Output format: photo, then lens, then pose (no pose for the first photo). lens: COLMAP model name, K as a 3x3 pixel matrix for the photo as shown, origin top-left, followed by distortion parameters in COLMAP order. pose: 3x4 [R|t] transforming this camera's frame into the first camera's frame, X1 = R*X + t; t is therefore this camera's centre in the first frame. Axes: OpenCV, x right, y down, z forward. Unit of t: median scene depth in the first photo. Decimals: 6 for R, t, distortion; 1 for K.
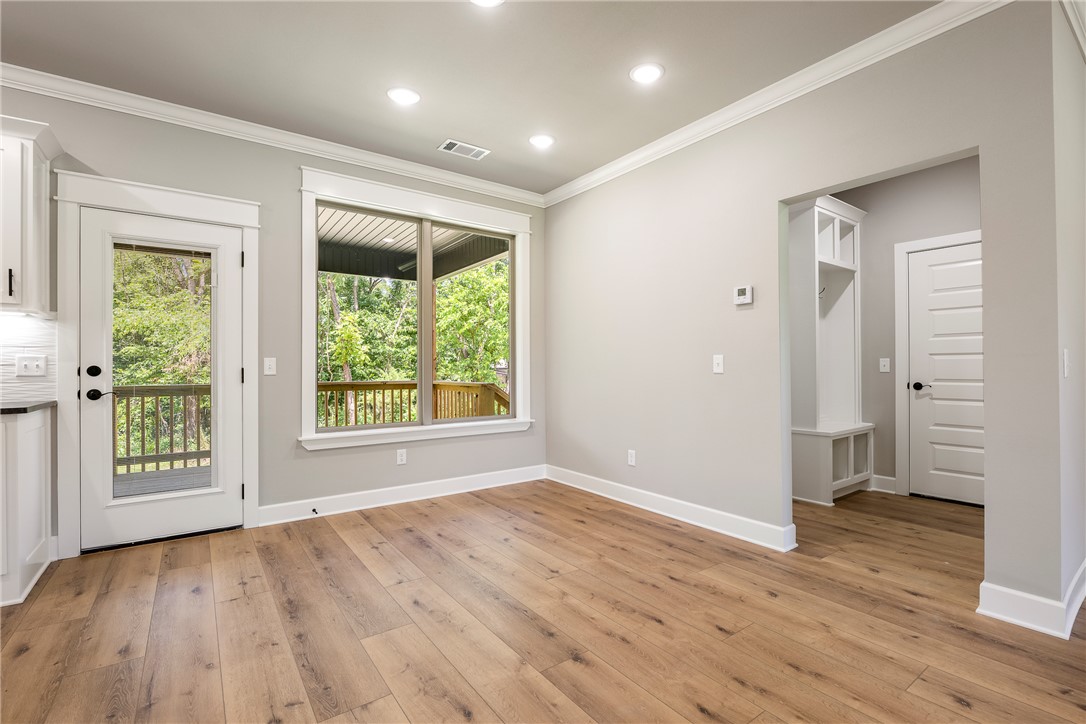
lens RADIAL K [[486.3, 0, 554.4], [0, 486.3, 365.2], [0, 0, 1]] dist [-0.014553, 0.000136]
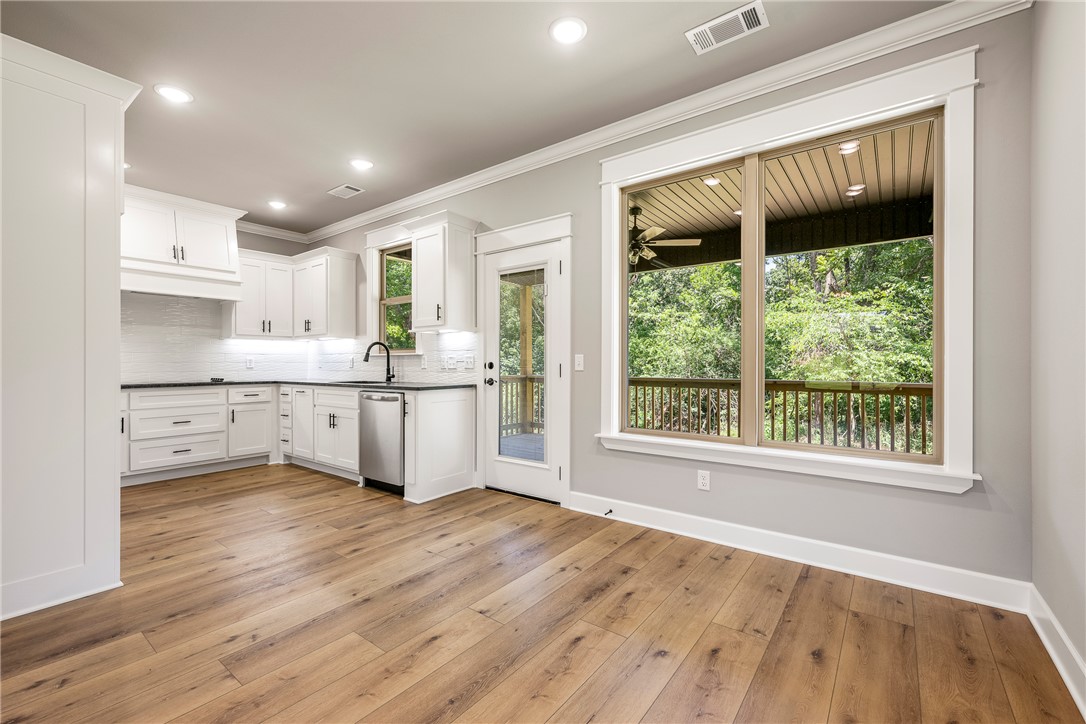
lens RADIAL K [[462.1, 0, 543.5], [0, 462.1, 364.2], [0, 0, 1]] dist [-0.001017, 0.000030]
pose [[0.280072, 0.005745, -0.959962, 0.409229], [0.001457, 0.999978, 0.006409, -0.000778], [0.959978, -0.003194, 0.280058, 0.710061]]
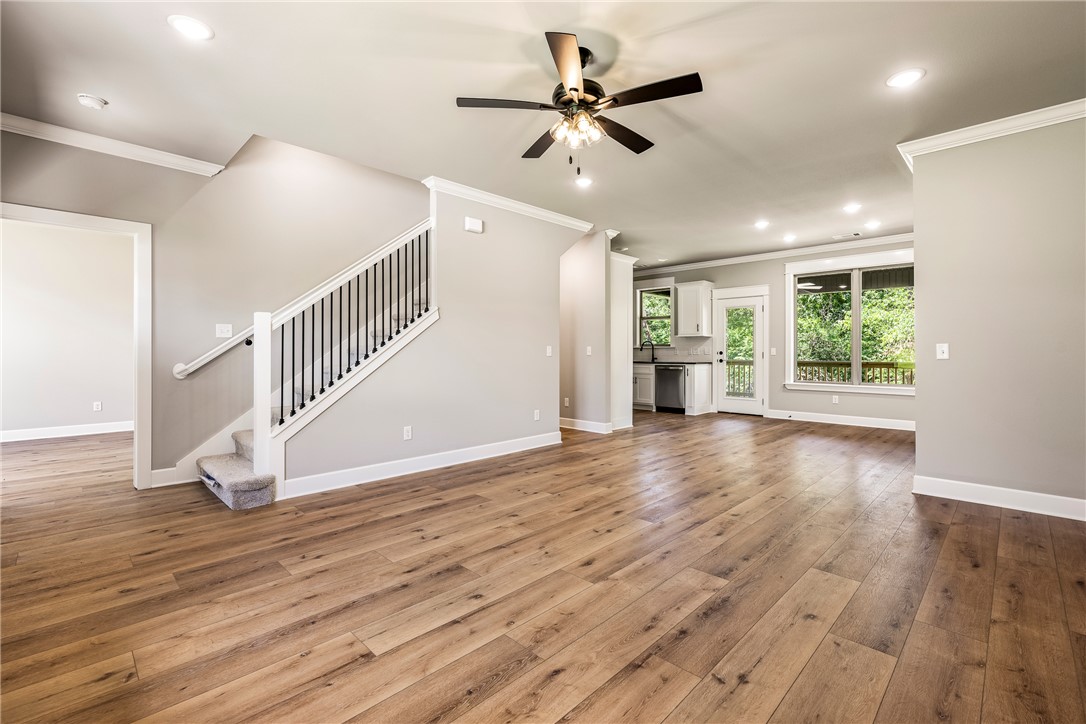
lens RADIAL K [[482.1, 0, 559.2], [0, 482.1, 352.0], [0, 0, 1]] dist [0.000666, 0.000361]
pose [[0.172665, 0.003547, -0.984974, 1.746091], [0.001449, 0.999992, 0.003855, -0.006975], [0.984980, -0.002093, 0.172658, -0.501501]]
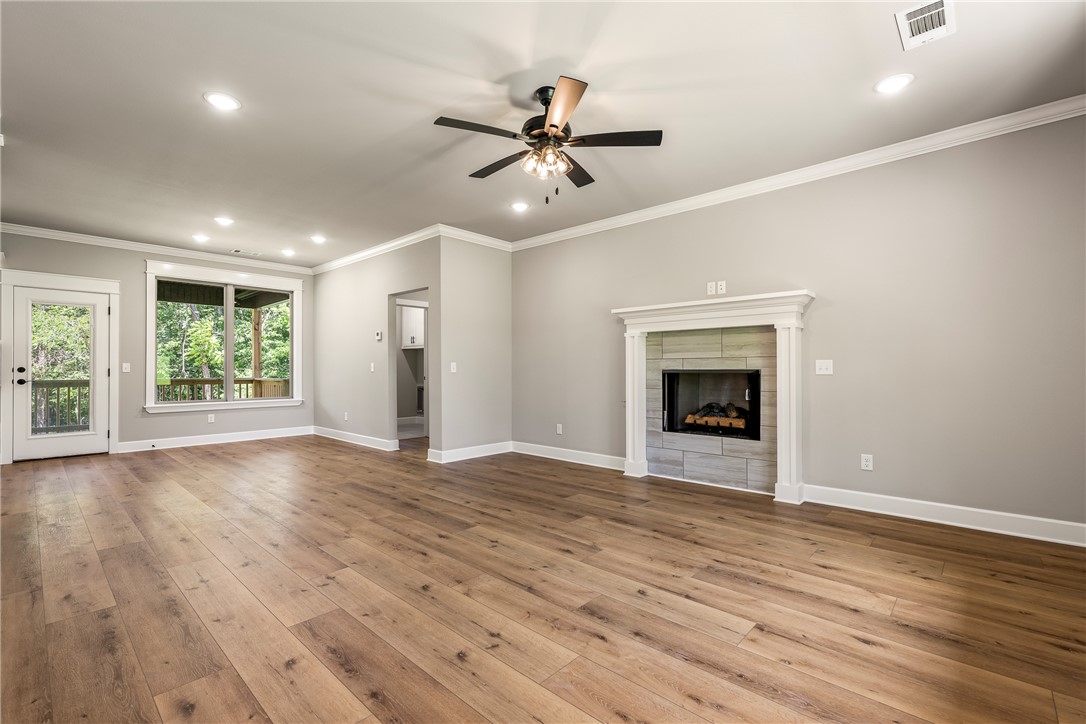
lens RADIAL K [[471.6, 0, 543.3], [0, 471.6, 365.6], [0, 0, 1]] dist [0.001119, 0.000103]
pose [[0.981734, 0.003885, 0.190220, 0.718034], [-0.003078, 0.999985, -0.004538, -0.002895], [-0.190235, 0.003870, 0.981731, -1.217300]]
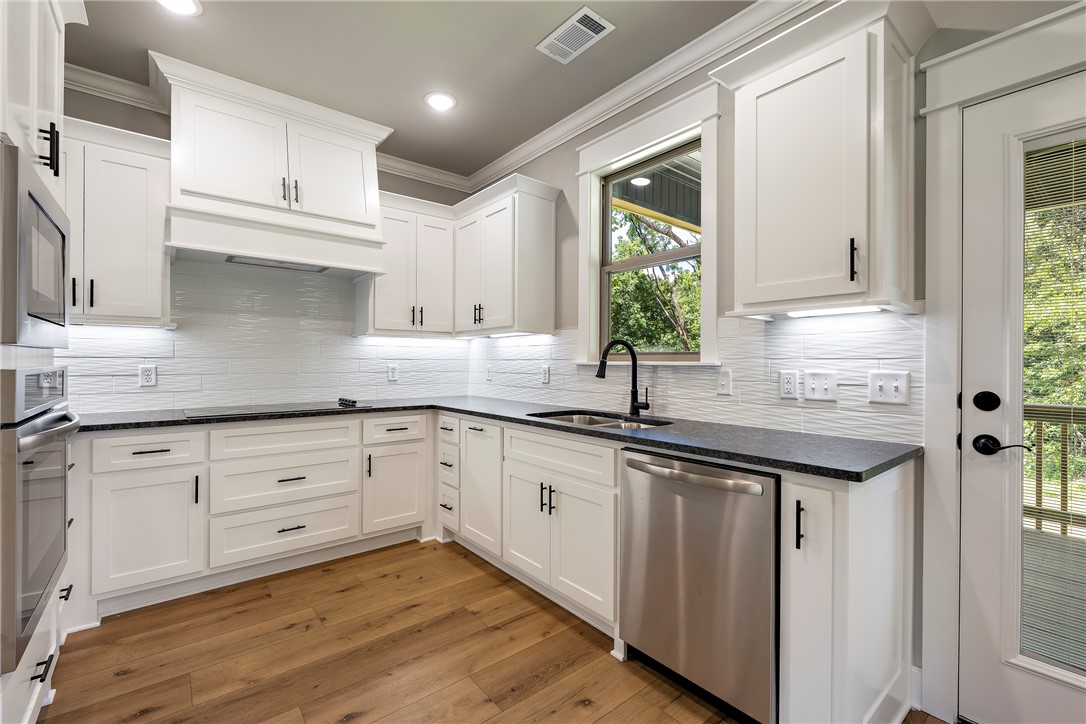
lens RADIAL K [[473.4, 0, 540.8], [0, 473.4, 362.5], [0, 0, 1]] dist [0.000353, -0.000062]
pose [[0.043944, 0.004790, -0.999023, -0.416597], [-0.003980, 0.999981, 0.004620, -0.029928], [0.999026, 0.003774, 0.043962, 0.440426]]
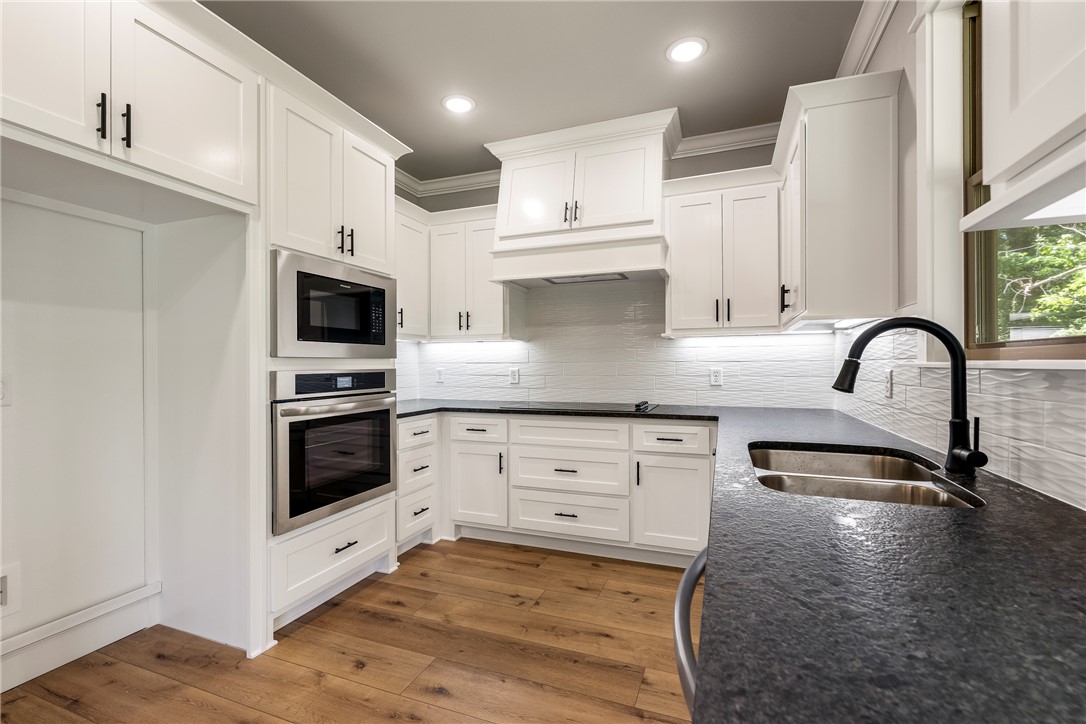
lens RADIAL K [[462.1, 0, 543.5], [0, 462.1, 364.2], [0, 0, 1]] dist [-0.001017, 0.000030]
pose [[-0.842849, 0.007014, -0.538104, -0.754028], [0.008187, 0.999966, 0.000211, -0.028160], [0.538087, -0.004228, -0.842879, 0.792592]]
